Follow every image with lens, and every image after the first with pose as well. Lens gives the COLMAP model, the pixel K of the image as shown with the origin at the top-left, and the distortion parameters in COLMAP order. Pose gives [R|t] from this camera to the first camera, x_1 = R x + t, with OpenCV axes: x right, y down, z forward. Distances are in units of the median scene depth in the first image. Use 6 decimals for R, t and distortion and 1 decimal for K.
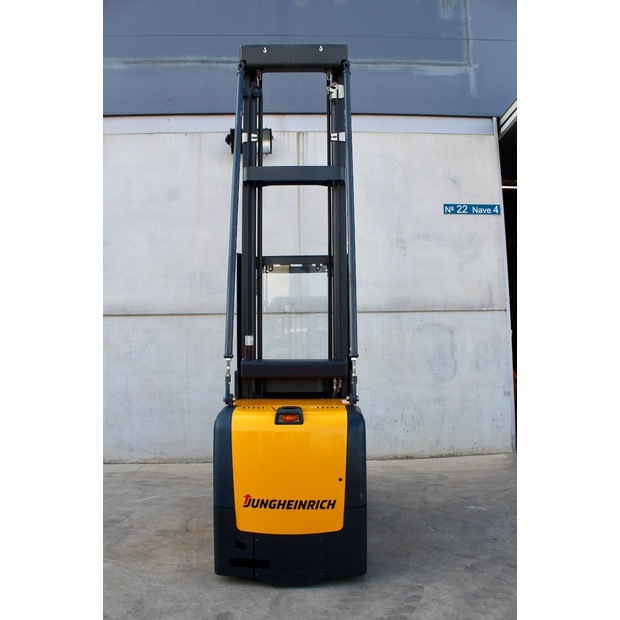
lens RADIAL K [[515.4, 0, 306.2], [0, 515.4, 310.9], [0, 0, 1]] dist [-0.137172, 0.099246]
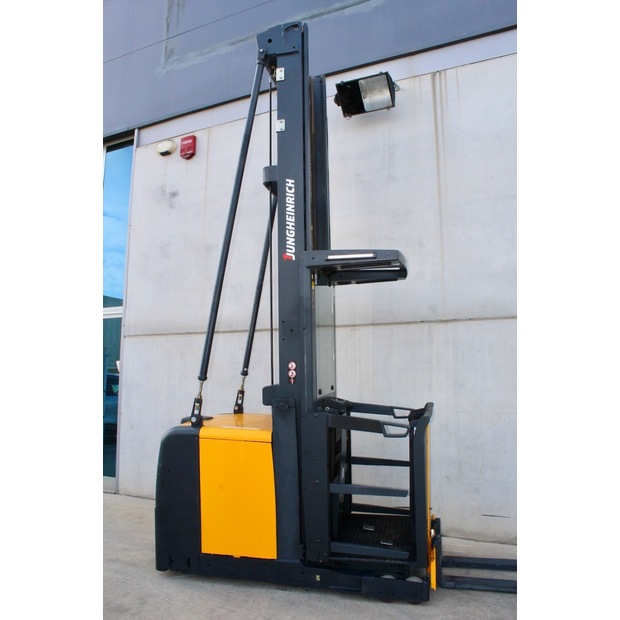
lens RADIAL K [[515.4, 0, 308.7], [0, 515.4, 308.6], [0, 0, 1]] dist [-0.137172, 0.099246]
pose [[0.886608, -0.047277, -0.460099, 0.142432], [0.031611, 0.998630, -0.041698, 0.009700], [0.461440, 0.022425, 0.886888, 0.297396]]
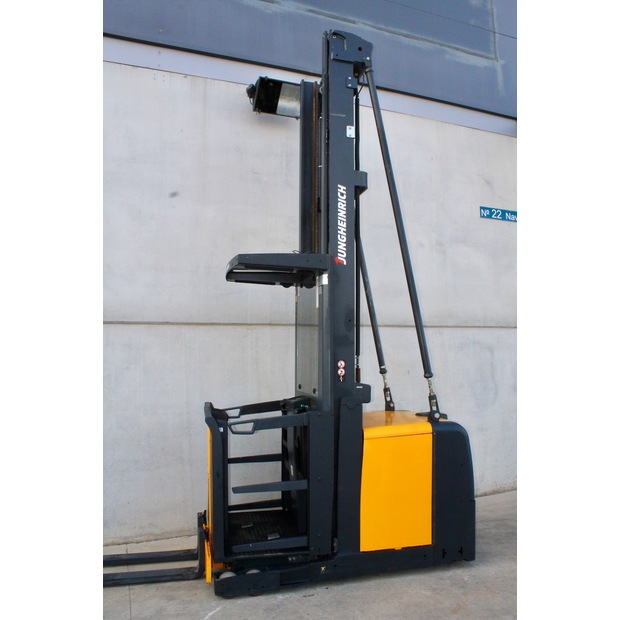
lens RADIAL K [[515.4, 0, 311.6], [0, 515.4, 310.1], [0, 0, 1]] dist [-0.137172, 0.099246]
pose [[0.945087, 0.033585, 0.325088, -0.292277], [-0.025208, 0.999234, -0.029947, 0.004658], [-0.325844, 0.020107, 0.945210, 0.267399]]
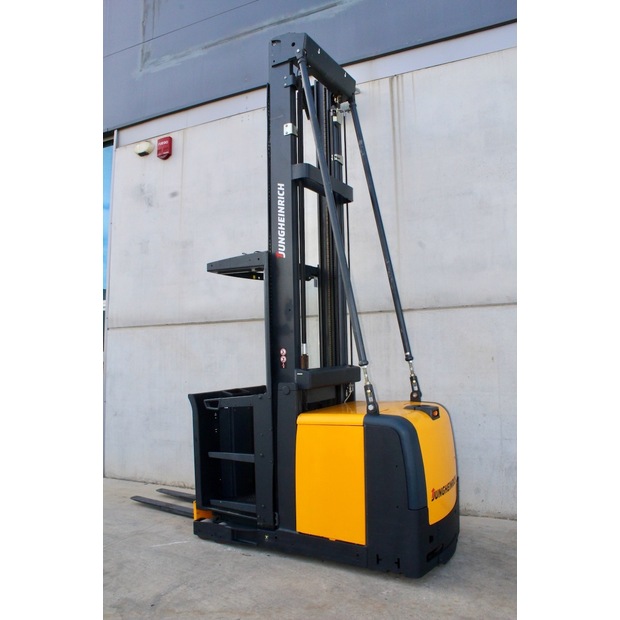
lens RADIAL K [[515.4, 0, 307.6], [0, 515.4, 308.6], [0, 0, 1]] dist [-0.137172, 0.099246]
pose [[0.890967, -0.049455, -0.451368, 0.202065], [0.046182, 0.998766, -0.018272, 0.007962], [0.451714, -0.004565, 0.892151, 0.267835]]
